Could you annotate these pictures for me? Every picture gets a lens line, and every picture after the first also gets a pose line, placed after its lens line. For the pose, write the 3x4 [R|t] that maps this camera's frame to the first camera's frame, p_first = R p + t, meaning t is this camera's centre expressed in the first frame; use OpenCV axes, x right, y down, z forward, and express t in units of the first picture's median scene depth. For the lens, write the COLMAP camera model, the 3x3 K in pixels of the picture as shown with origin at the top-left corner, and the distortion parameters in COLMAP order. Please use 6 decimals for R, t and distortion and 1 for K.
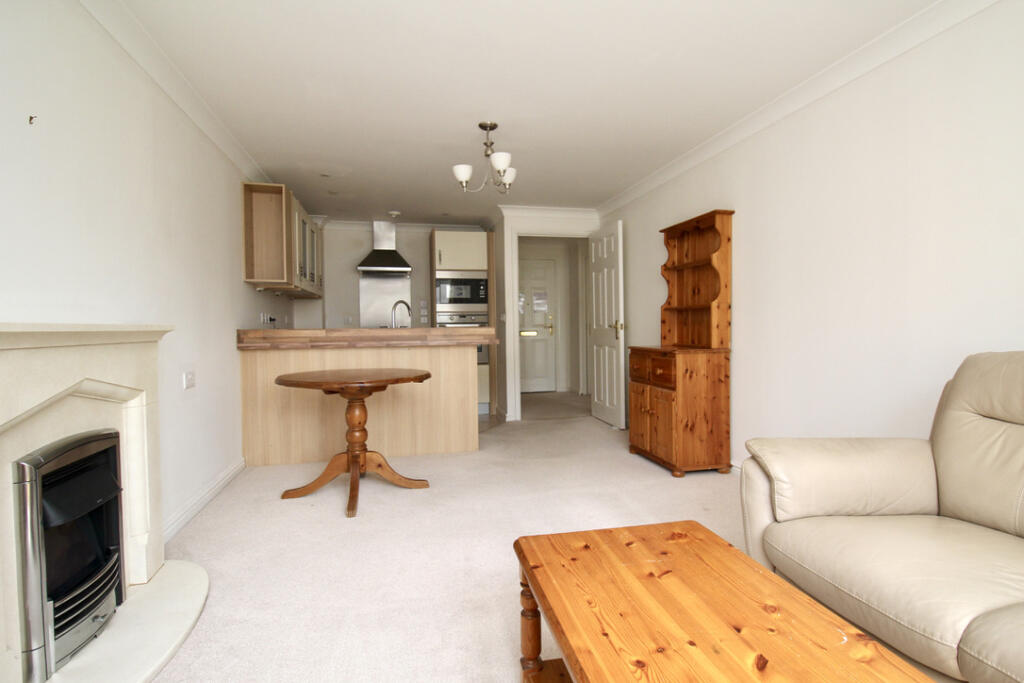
lens RADIAL K [[544.6, 0, 512.0], [0, 544.6, 341.5], [0, 0, 1]] dist [-0.005187, -0.001443]
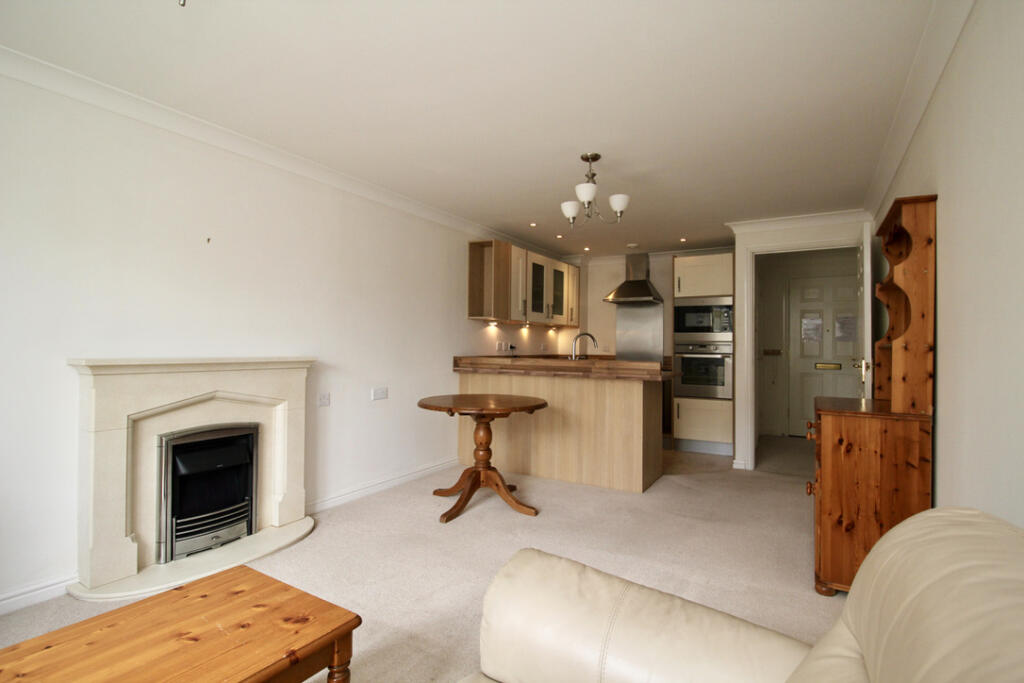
lens RADIAL K [[509.7, 0, 512.0], [0, 509.7, 341.5], [0, 0, 1]] dist [-0.001721, -0.001087]
pose [[0.713532, 0.014895, -0.700464, 0.469850], [-0.037824, 0.999135, -0.017284, -0.044224], [0.699601, 0.038827, 0.713478, 0.252224]]
